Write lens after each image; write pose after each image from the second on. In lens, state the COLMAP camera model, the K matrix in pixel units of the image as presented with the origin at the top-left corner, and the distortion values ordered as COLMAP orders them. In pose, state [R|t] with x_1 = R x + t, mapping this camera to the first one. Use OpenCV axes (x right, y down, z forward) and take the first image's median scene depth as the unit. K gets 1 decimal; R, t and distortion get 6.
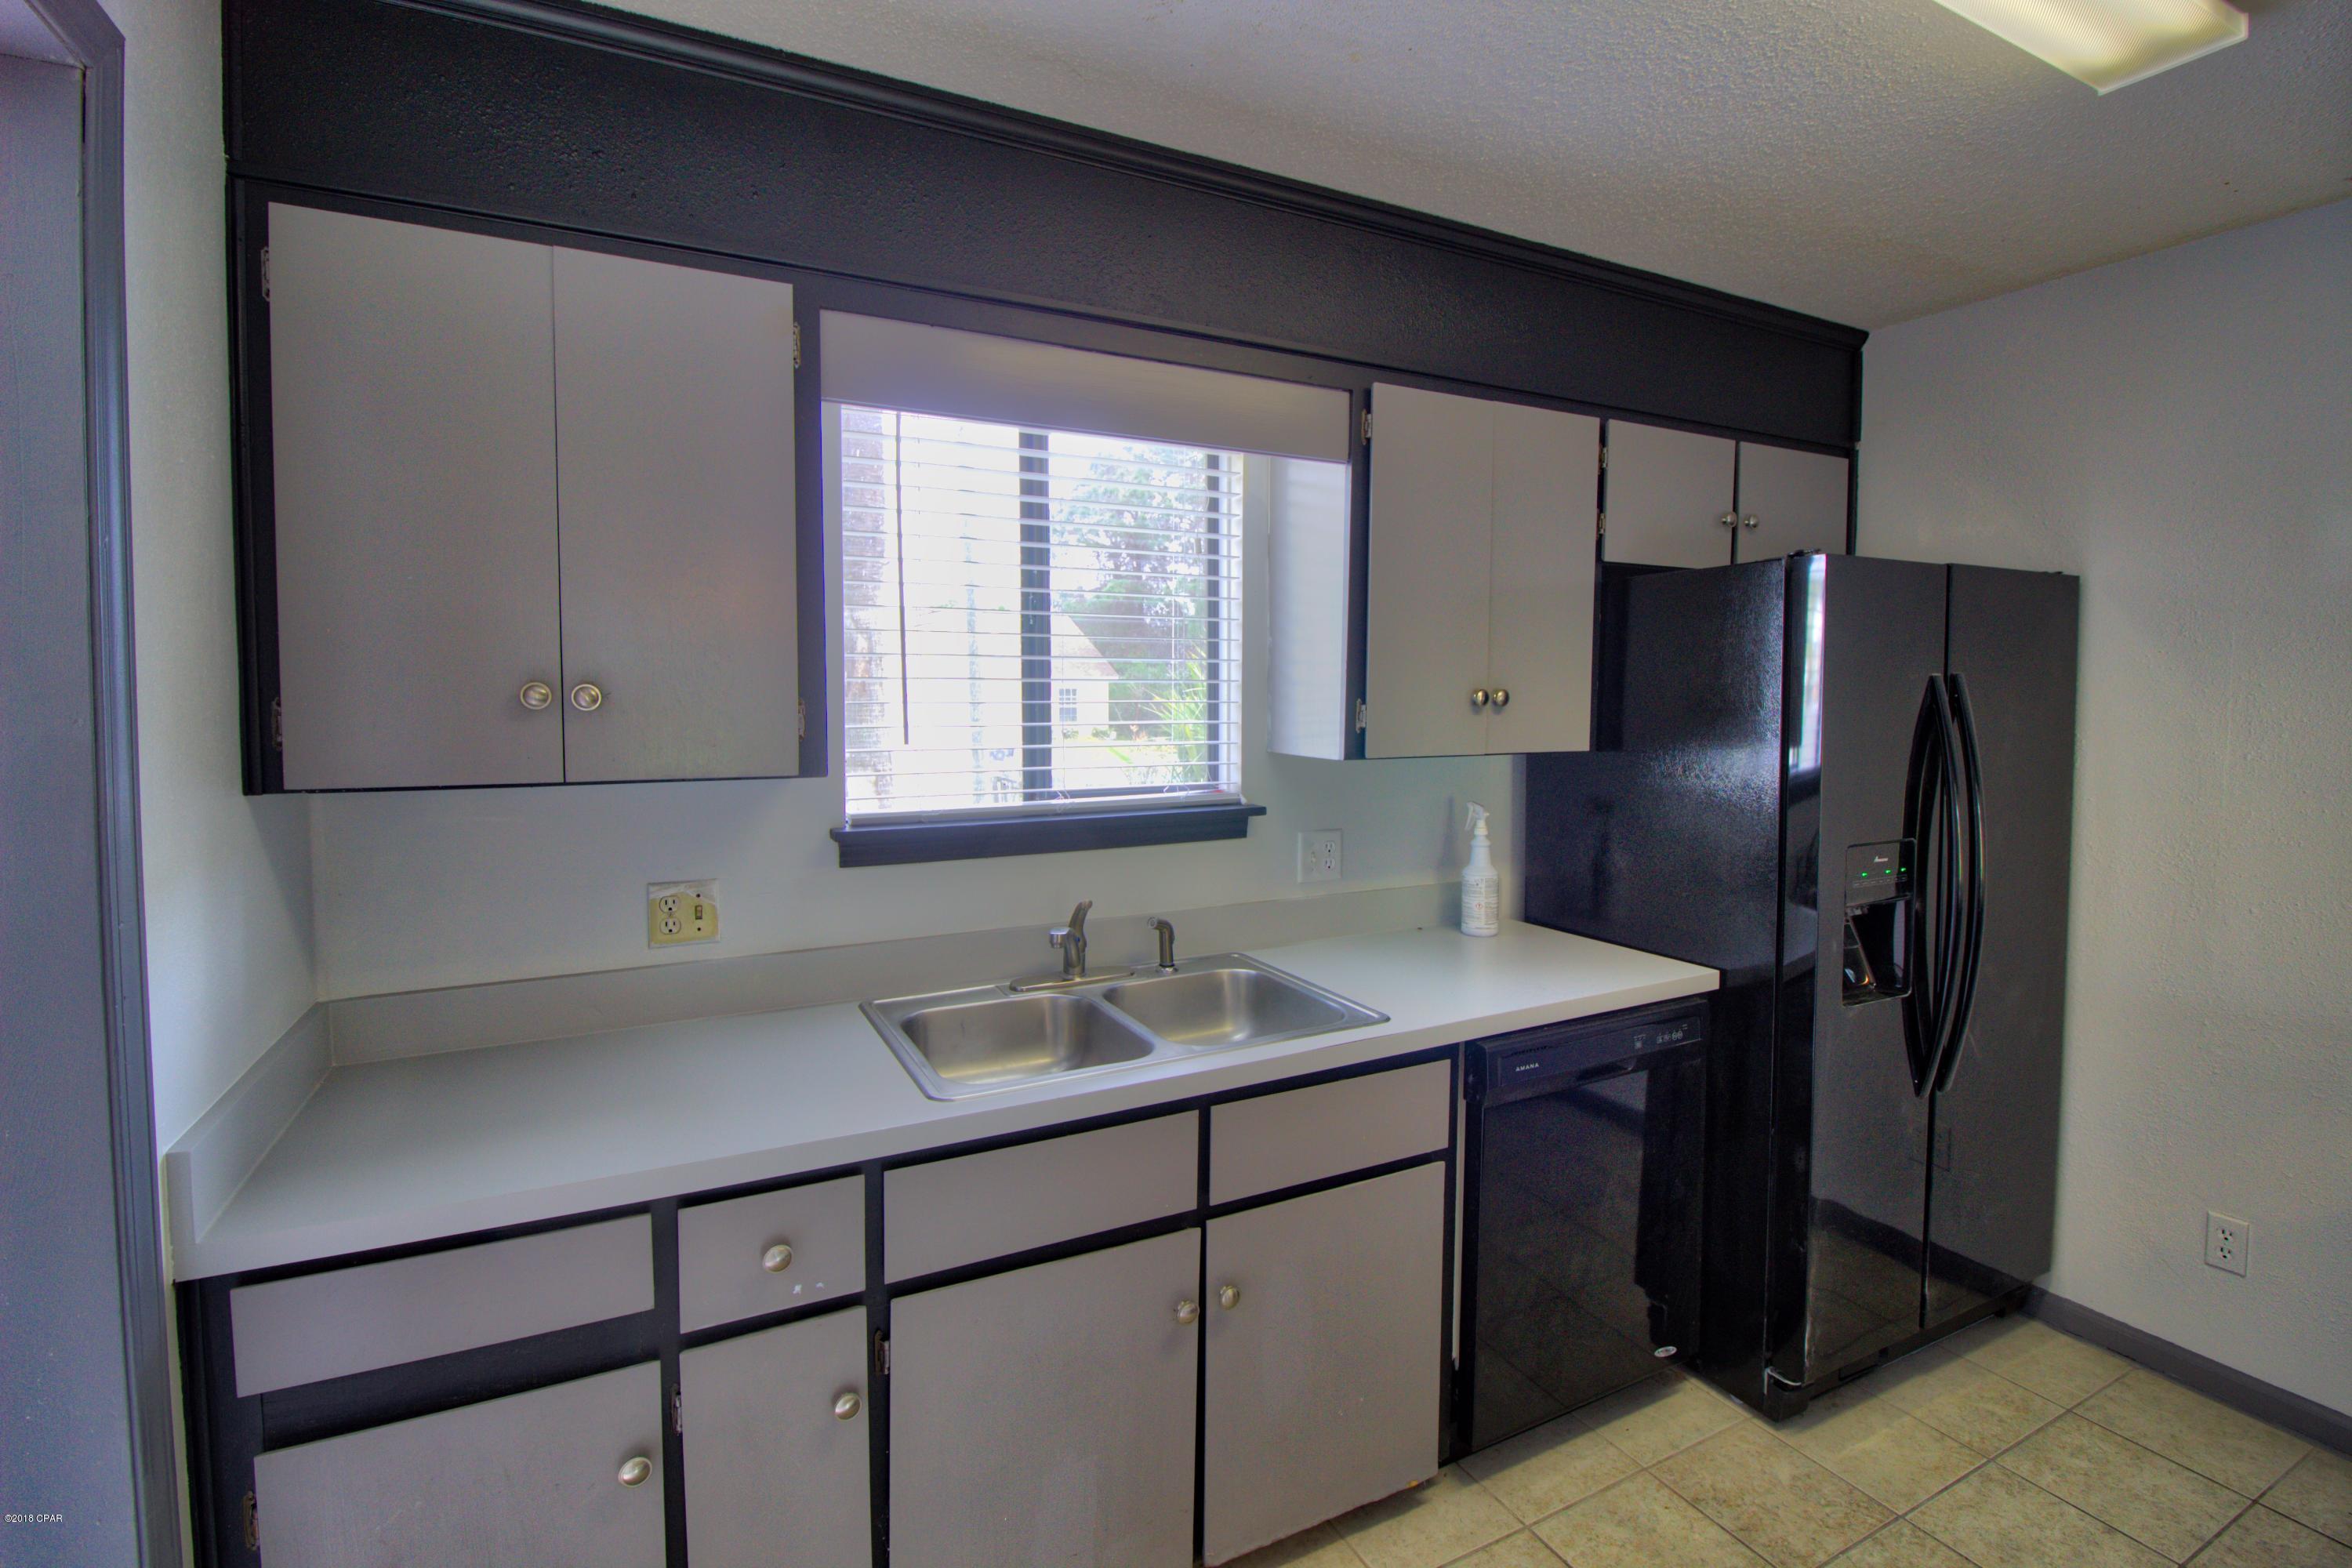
lens RADIAL K [[1093.3, 0, 1184.0], [0, 1093.3, 749.7], [0, 0, 1]] dist [0.000762, -0.012361]
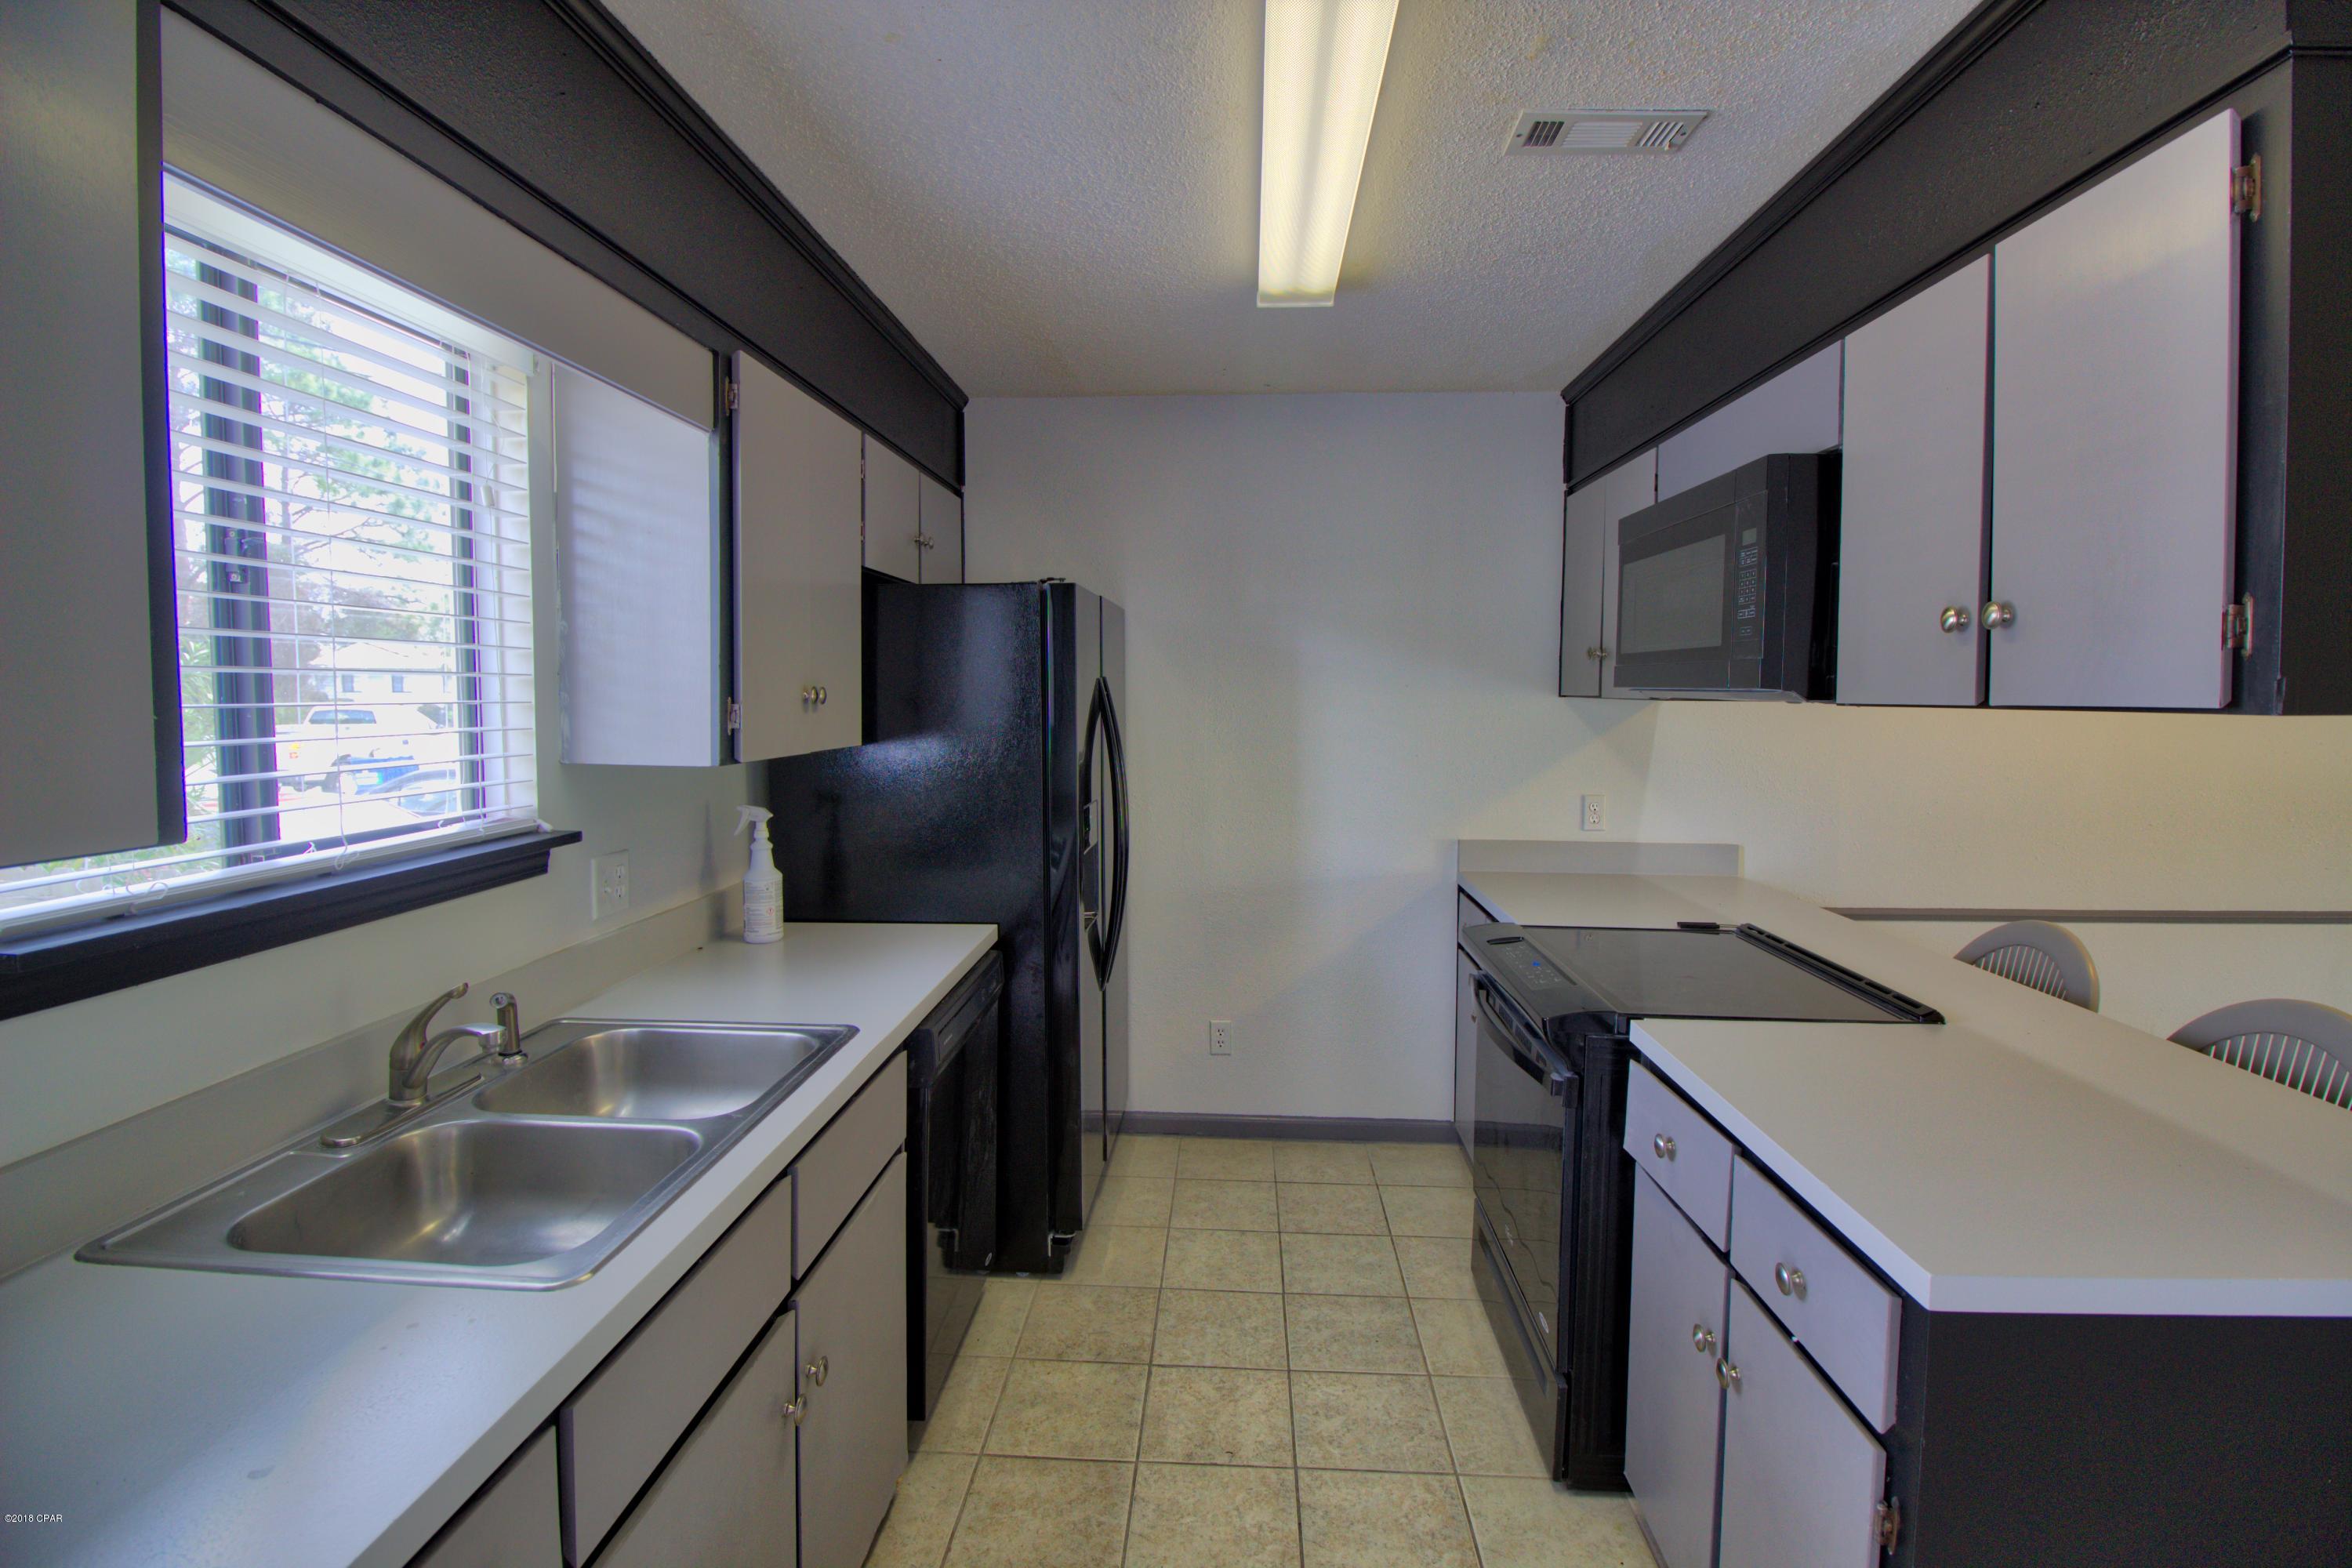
lens RADIAL K [[1093.3, 0, 1184.0], [0, 1093.3, 749.7], [0, 0, 1]] dist [0.000762, -0.012361]
pose [[0.507481, -0.047211, 0.860369, -0.423528], [0.041871, 0.998669, 0.030103, -0.015382], [-0.860645, 0.020747, 0.508782, 0.217535]]
